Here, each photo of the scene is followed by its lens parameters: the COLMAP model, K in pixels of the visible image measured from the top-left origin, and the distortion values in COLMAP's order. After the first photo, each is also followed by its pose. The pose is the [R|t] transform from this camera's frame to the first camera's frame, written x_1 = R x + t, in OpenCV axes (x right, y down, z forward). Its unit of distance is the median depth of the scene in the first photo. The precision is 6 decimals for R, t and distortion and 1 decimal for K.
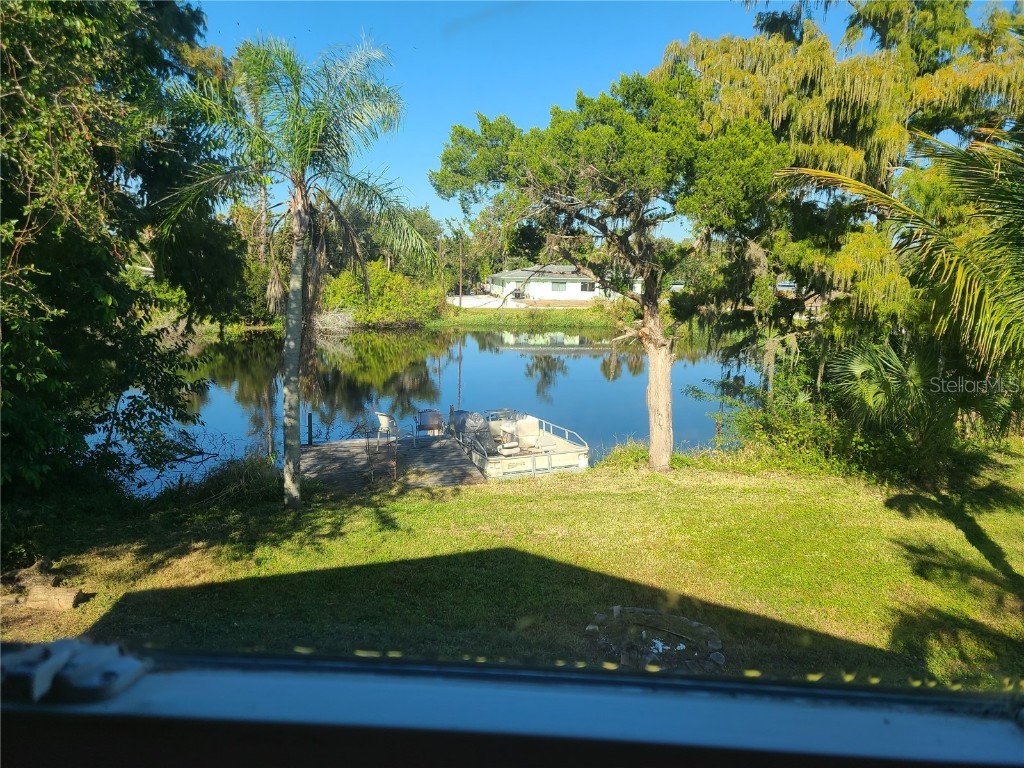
lens RADIAL K [[781.1, 0, 492.4], [0, 781.1, 381.8], [0, 0, 1]] dist [0.045401, 0.000849]
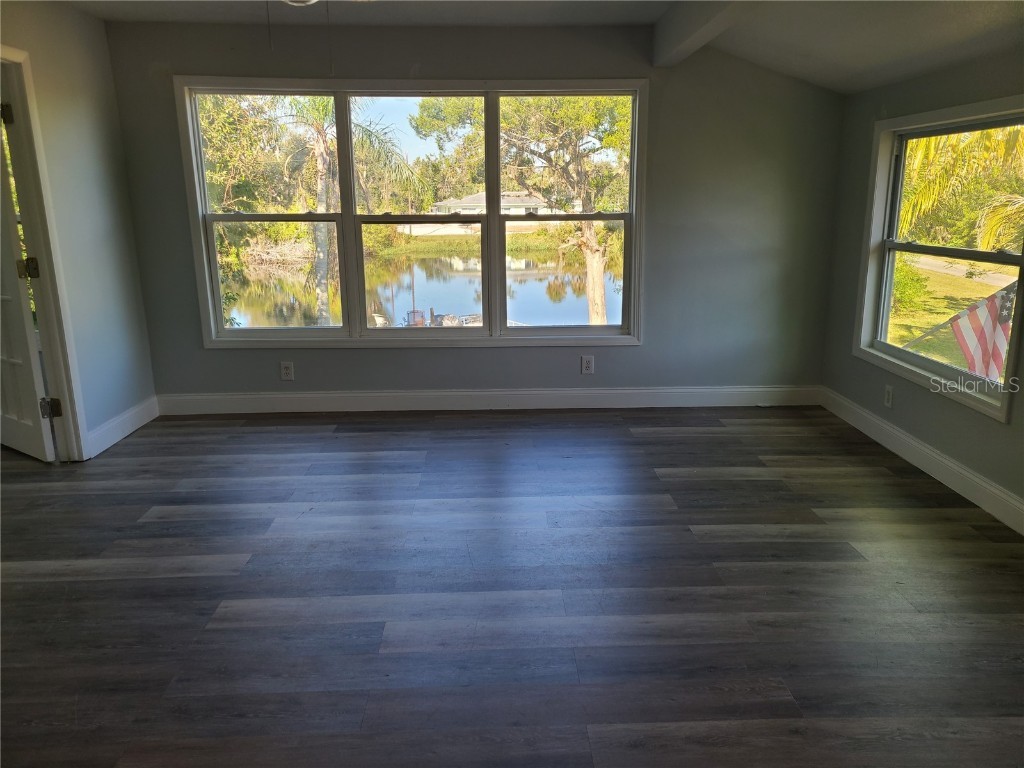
lens RADIAL K [[783.2, 0, 512.0], [0, 783.2, 384.0], [0, 0, 1]] dist [0.042979, 0.001764]
pose [[0.994690, -0.048766, 0.090630, -0.052485], [0.040340, 0.994887, 0.092589, 0.047308], [-0.094682, -0.088441, 0.991571, -0.300159]]
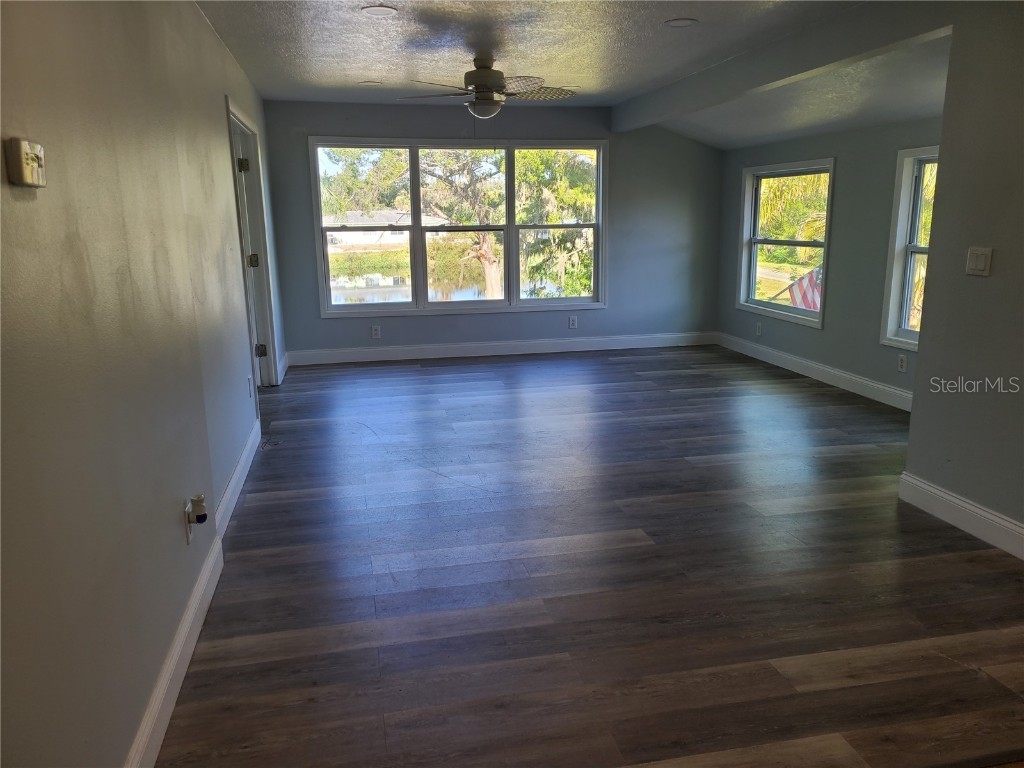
lens RADIAL K [[783.2, 0, 512.0], [0, 783.2, 384.0], [0, 0, 1]] dist [0.042979, 0.001764]
pose [[0.960207, -0.090716, 0.264146, -0.162213], [0.071810, 0.994173, 0.080391, 0.066648], [-0.269900, -0.058224, 0.961127, -0.447842]]
